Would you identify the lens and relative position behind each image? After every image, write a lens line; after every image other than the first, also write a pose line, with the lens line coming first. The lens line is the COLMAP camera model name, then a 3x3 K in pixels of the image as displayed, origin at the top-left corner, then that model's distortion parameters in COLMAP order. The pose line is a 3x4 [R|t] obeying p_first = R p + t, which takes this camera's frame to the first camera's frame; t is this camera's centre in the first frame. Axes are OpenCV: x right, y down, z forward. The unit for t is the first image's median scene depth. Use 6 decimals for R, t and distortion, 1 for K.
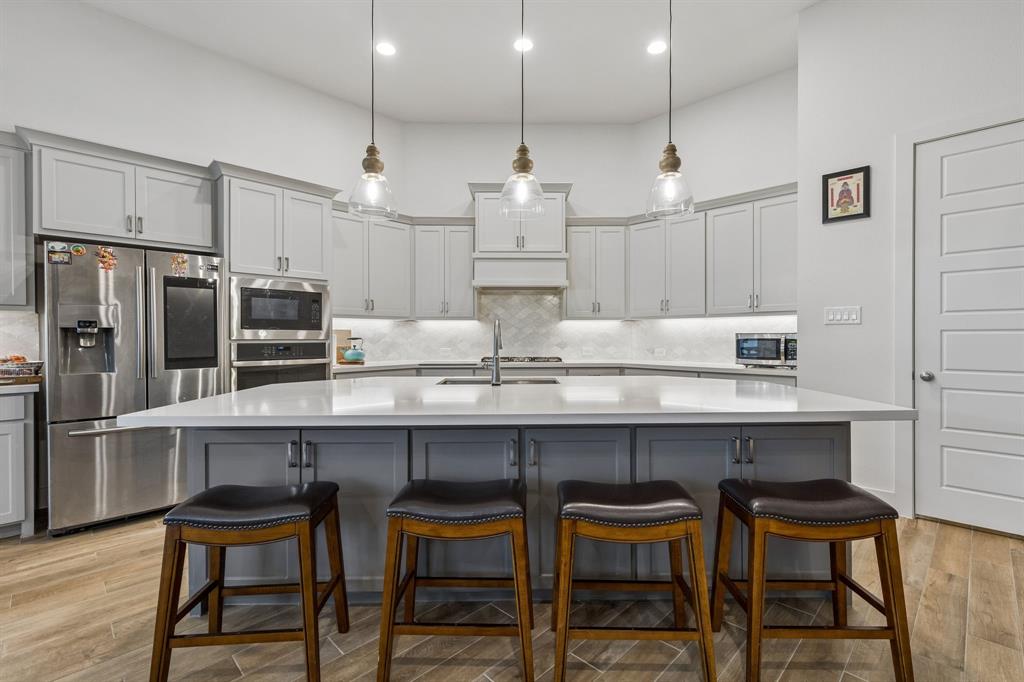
lens RADIAL K [[460.3, 0, 516.4], [0, 460.3, 337.7], [0, 0, 1]] dist [0.003039, 0.000173]
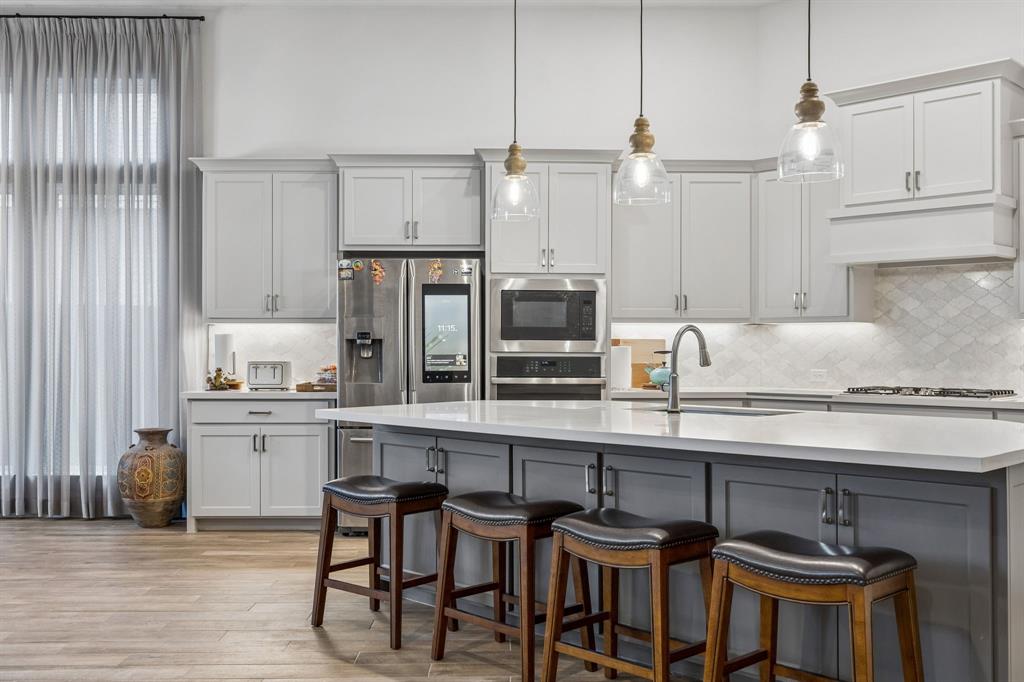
lens RADIAL K [[967.9, 0, 512.0], [0, 967.9, 341.0], [0, 0, 1]] dist [-0.005094, 0.014173]
pose [[0.710789, -0.001743, -0.703403, 0.629700], [-0.006497, 0.999938, -0.009044, -0.000071], [0.703375, 0.010998, 0.710734, -0.234611]]
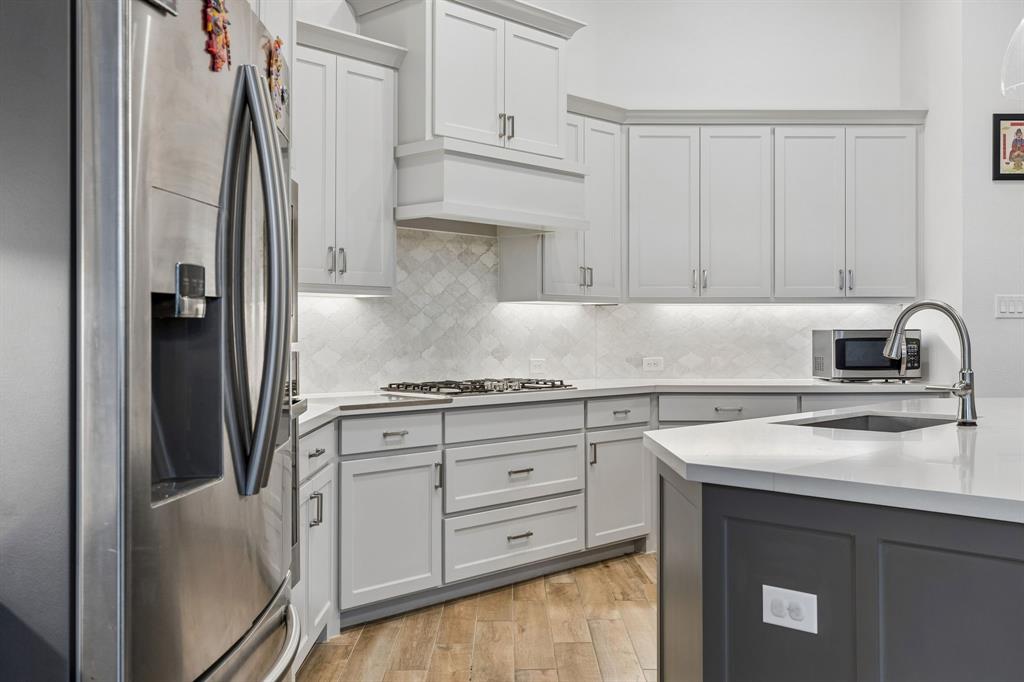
lens RADIAL K [[967.9, 0, 512.0], [0, 967.9, 341.0], [0, 0, 1]] dist [-0.005094, 0.014173]
pose [[0.700838, -0.004071, 0.713309, -0.856646], [0.001882, 0.999991, 0.003859, -0.000211], [-0.713318, -0.001362, 0.700839, 0.419103]]
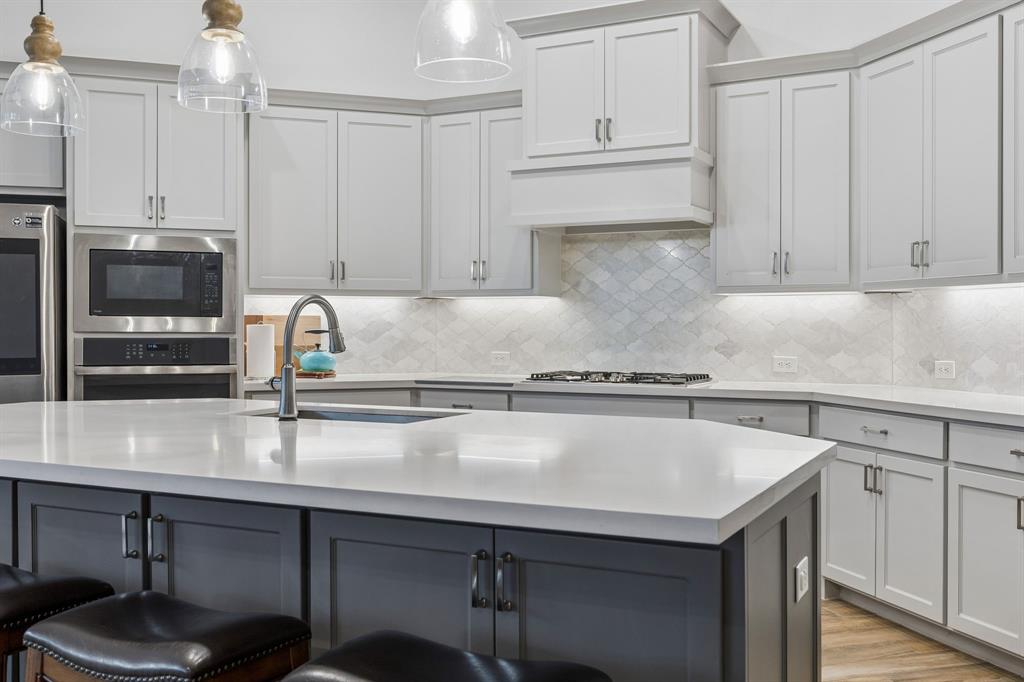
lens RADIAL K [[967.9, 0, 512.0], [0, 967.9, 341.0], [0, 0, 1]] dist [-0.005094, 0.014173]
pose [[0.887701, 0.009841, -0.460315, 0.495875], [-0.004723, 0.999914, 0.012270, -0.002790], [0.460396, -0.008718, 0.887671, 0.084443]]
